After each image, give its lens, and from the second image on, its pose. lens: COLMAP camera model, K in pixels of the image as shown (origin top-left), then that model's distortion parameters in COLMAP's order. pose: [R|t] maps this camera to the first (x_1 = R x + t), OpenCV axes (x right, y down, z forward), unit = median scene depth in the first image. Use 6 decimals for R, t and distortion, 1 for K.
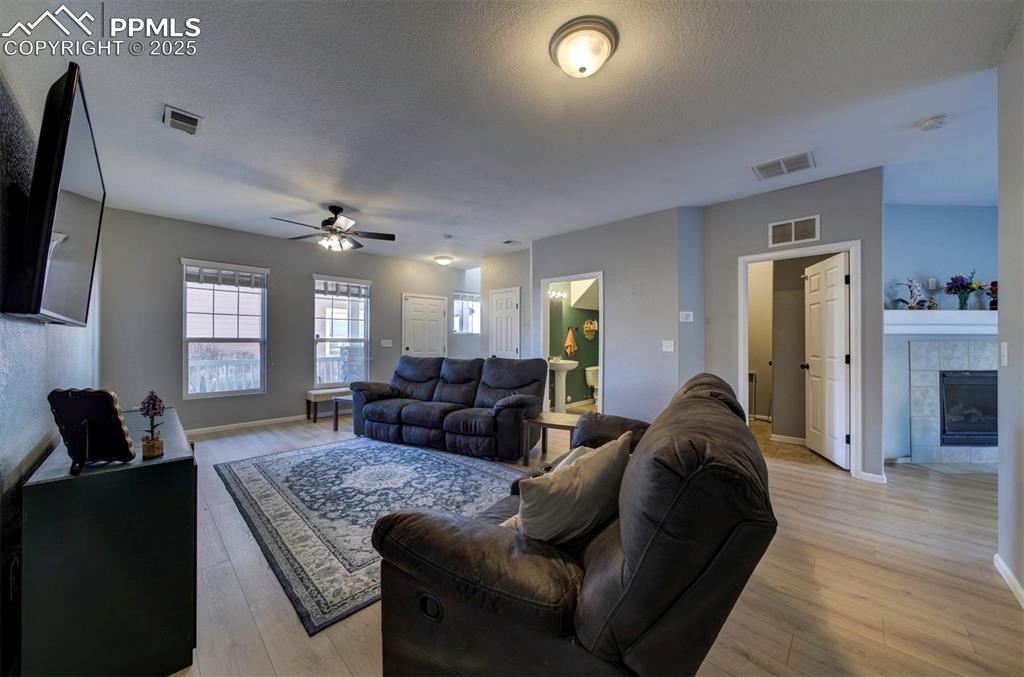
lens RADIAL K [[373.2, 0, 513.2], [0, 373.2, 341.0], [0, 0, 1]] dist [-0.008726, 0.000030]
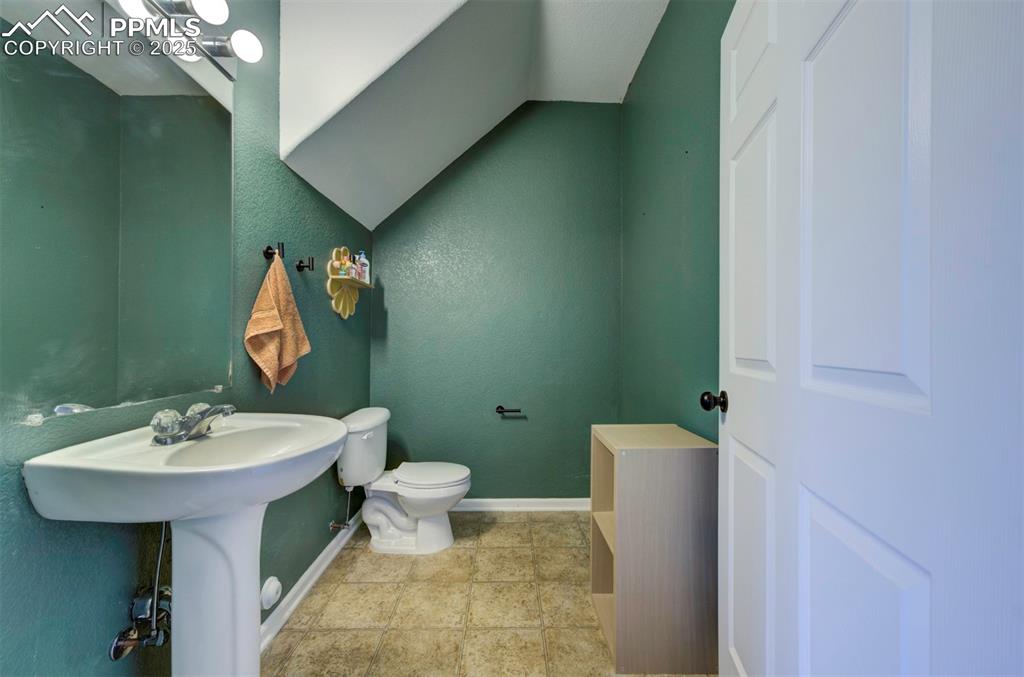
lens RADIAL K [[373.2, 0, 513.2], [0, 373.2, 341.0], [0, 0, 1]] dist [-0.008726, 0.000030]
pose [[0.699361, 0.000751, 0.714769, 0.096883], [-0.005477, 0.999976, 0.004308, 0.014083], [-0.714748, -0.006928, 0.699348, 0.759547]]
